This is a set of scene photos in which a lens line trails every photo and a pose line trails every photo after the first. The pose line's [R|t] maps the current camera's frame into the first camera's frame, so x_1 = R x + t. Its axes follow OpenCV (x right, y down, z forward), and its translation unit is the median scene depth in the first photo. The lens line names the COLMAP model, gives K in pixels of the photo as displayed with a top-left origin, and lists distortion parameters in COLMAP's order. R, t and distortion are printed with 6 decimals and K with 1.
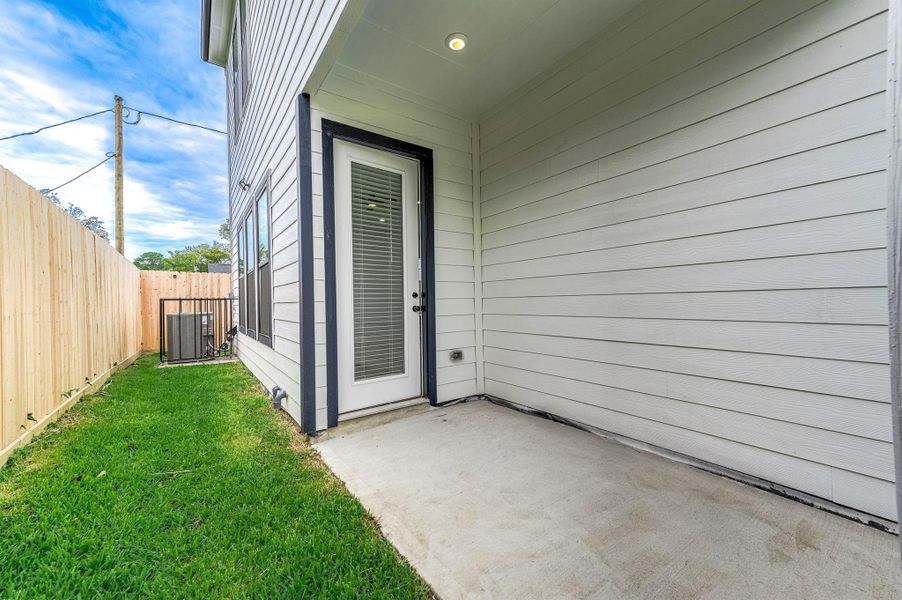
lens RADIAL K [[355.2, 0, 451.0], [0, 355.2, 300.0], [0, 0, 1]] dist [0.011306, 0.003448]
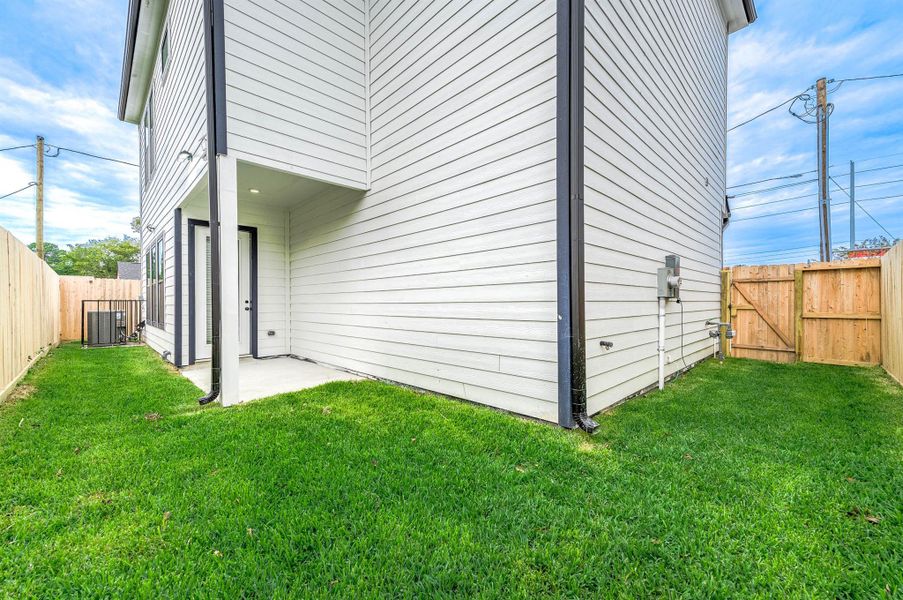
lens RADIAL K [[355.6, 0, 451.5], [0, 355.6, 300.0], [0, 0, 1]] dist [0.011306, 0.003448]
pose [[0.988062, 0.012776, 0.153524, 0.377780], [-0.012272, 0.999916, -0.004228, -0.015630], [-0.153565, 0.002293, 0.988136, -0.586858]]
